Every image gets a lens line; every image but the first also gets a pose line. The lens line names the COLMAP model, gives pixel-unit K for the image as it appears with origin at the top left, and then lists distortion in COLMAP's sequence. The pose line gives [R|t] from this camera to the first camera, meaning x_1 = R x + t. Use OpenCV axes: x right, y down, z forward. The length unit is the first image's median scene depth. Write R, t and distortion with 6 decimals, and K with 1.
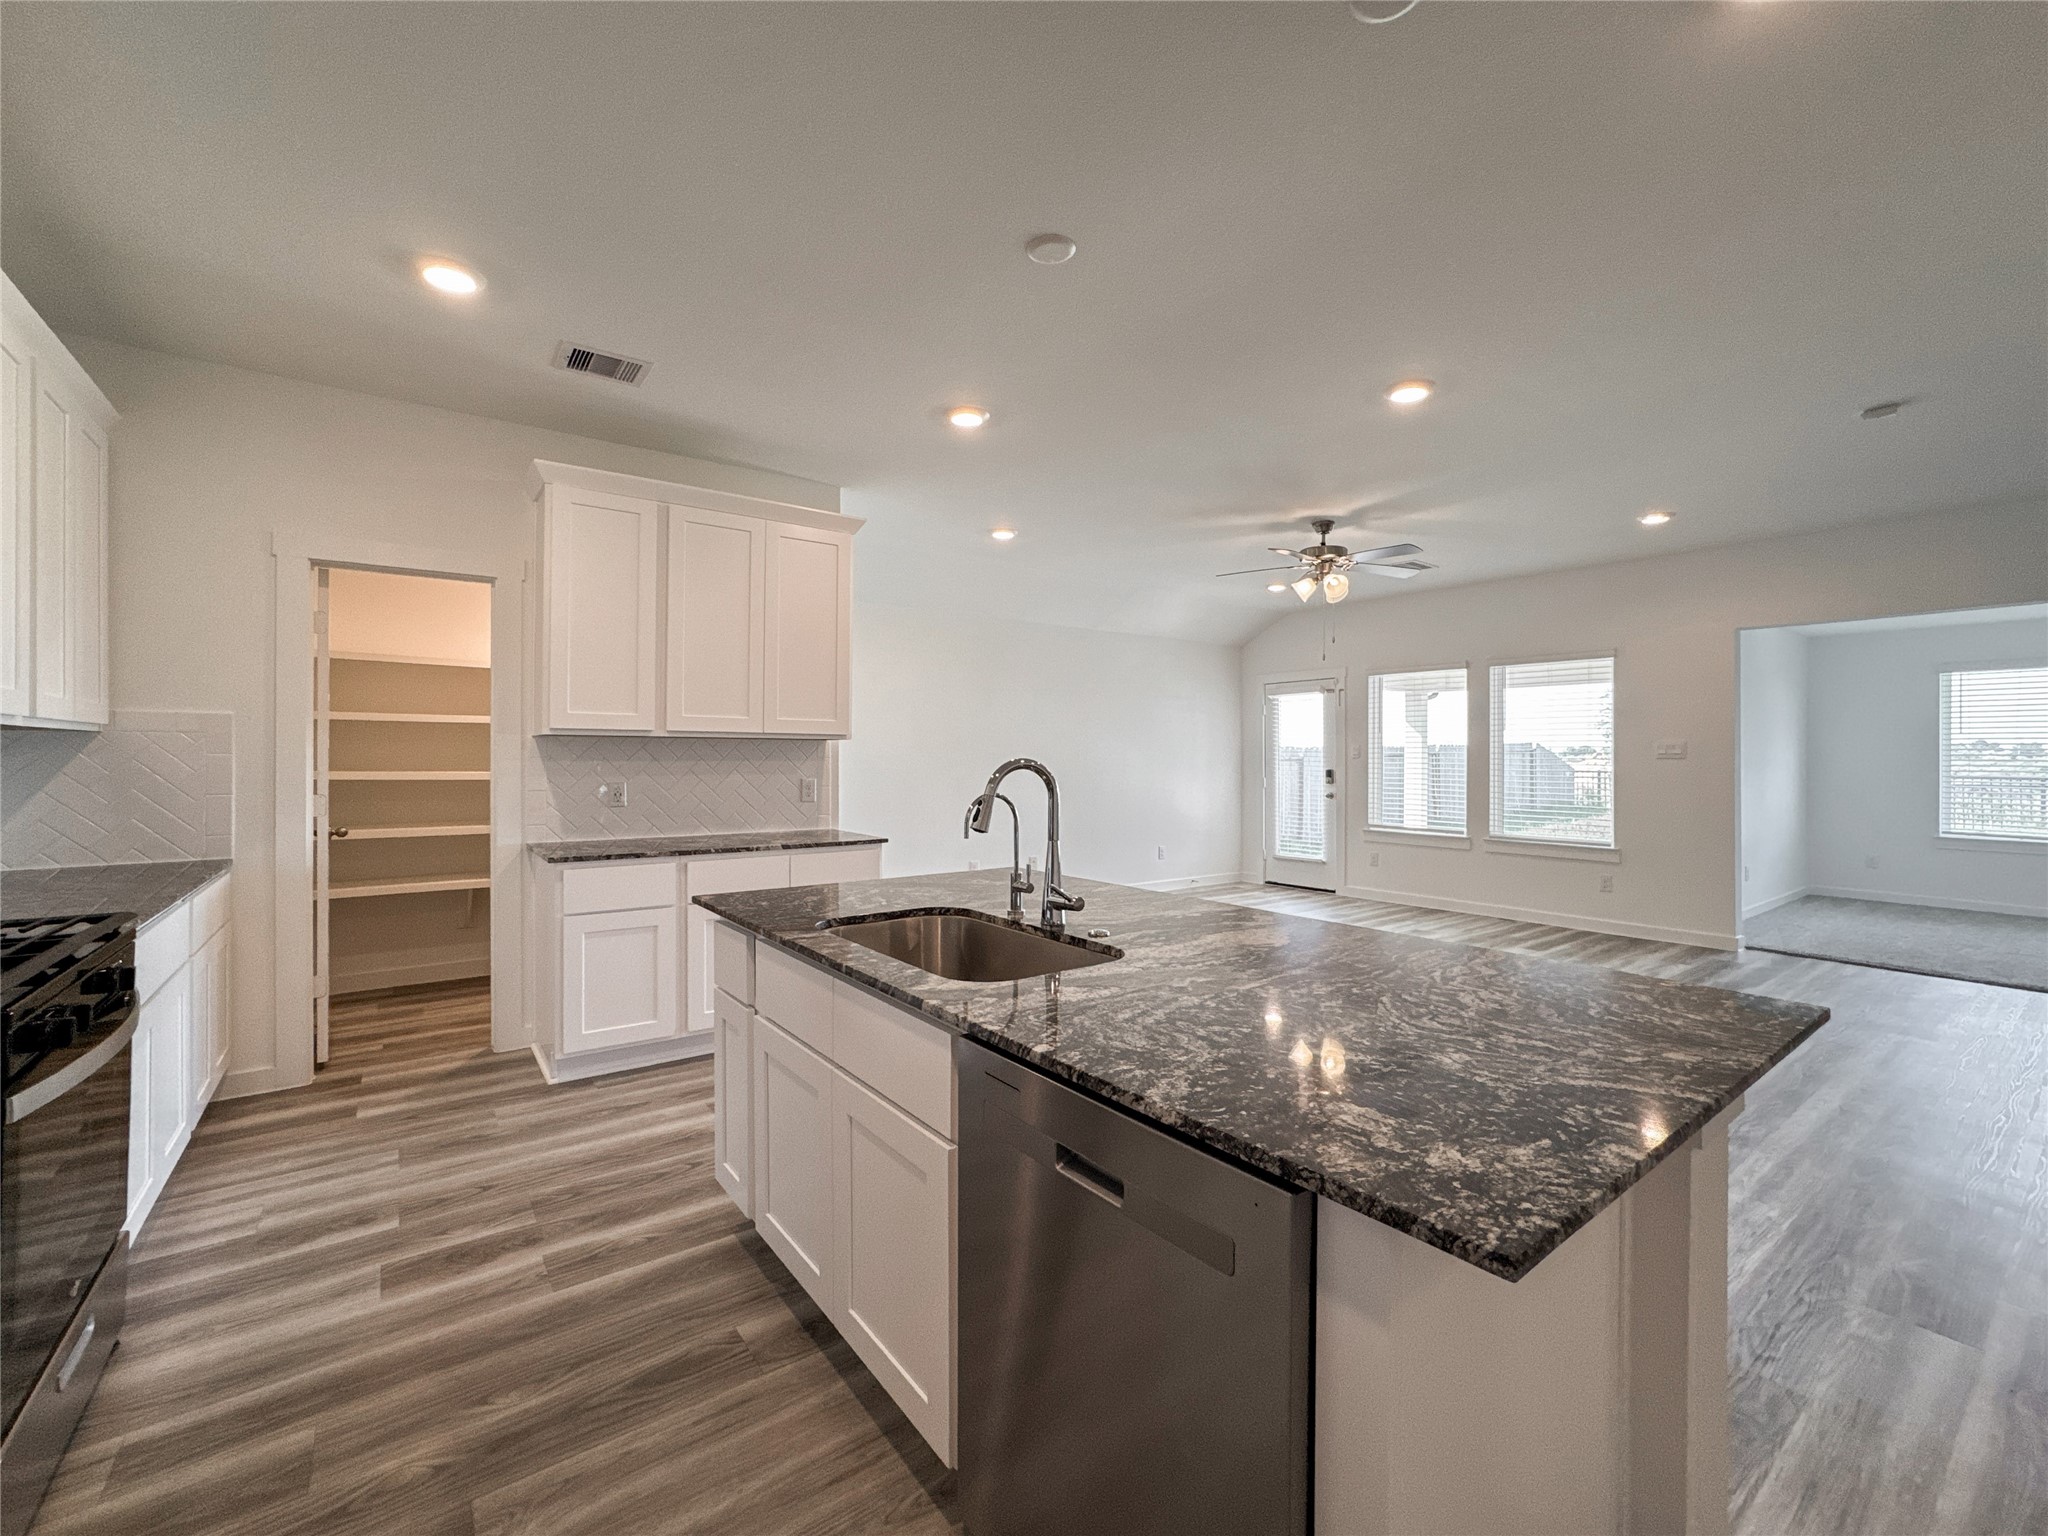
lens RADIAL K [[858.4, 0, 1025.1], [0, 858.4, 754.8], [0, 0, 1]] dist [-0.010600, 0.009784]
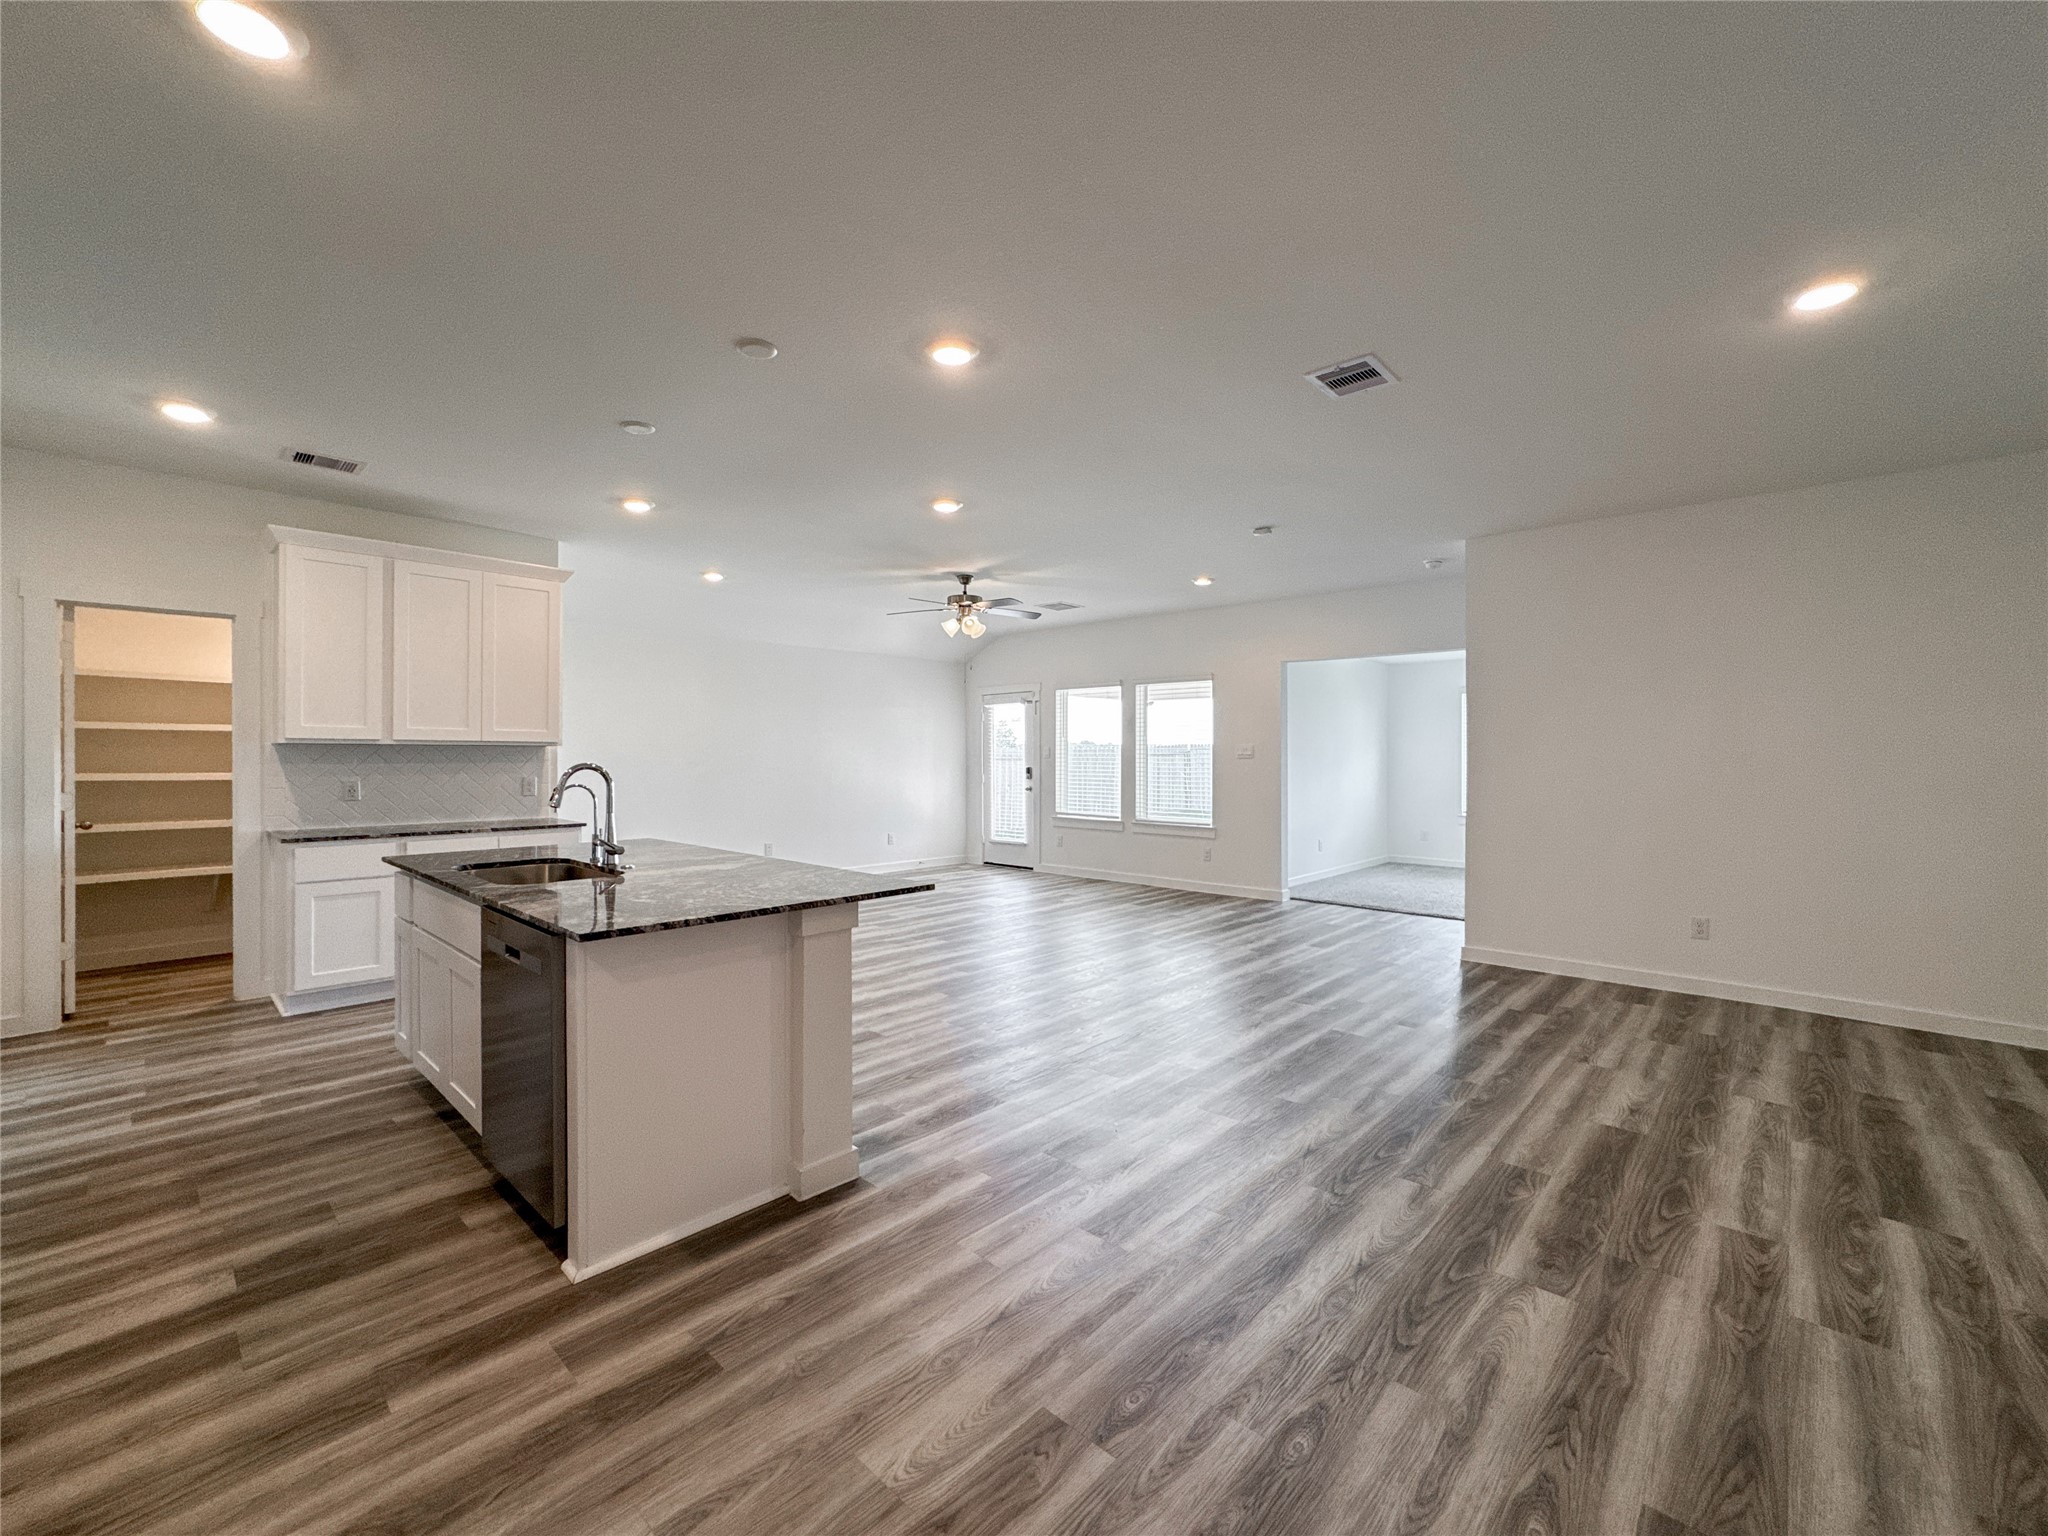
lens RADIAL K [[858.4, 0, 1009.5], [0, 858.4, 754.1], [0, 0, 1]] dist [-0.010600, 0.009784]
pose [[0.987178, -0.002787, 0.159597, 0.230176], [0.002686, 0.999996, 0.000848, -0.004012], [-0.159599, -0.000408, 0.987182, -0.319993]]
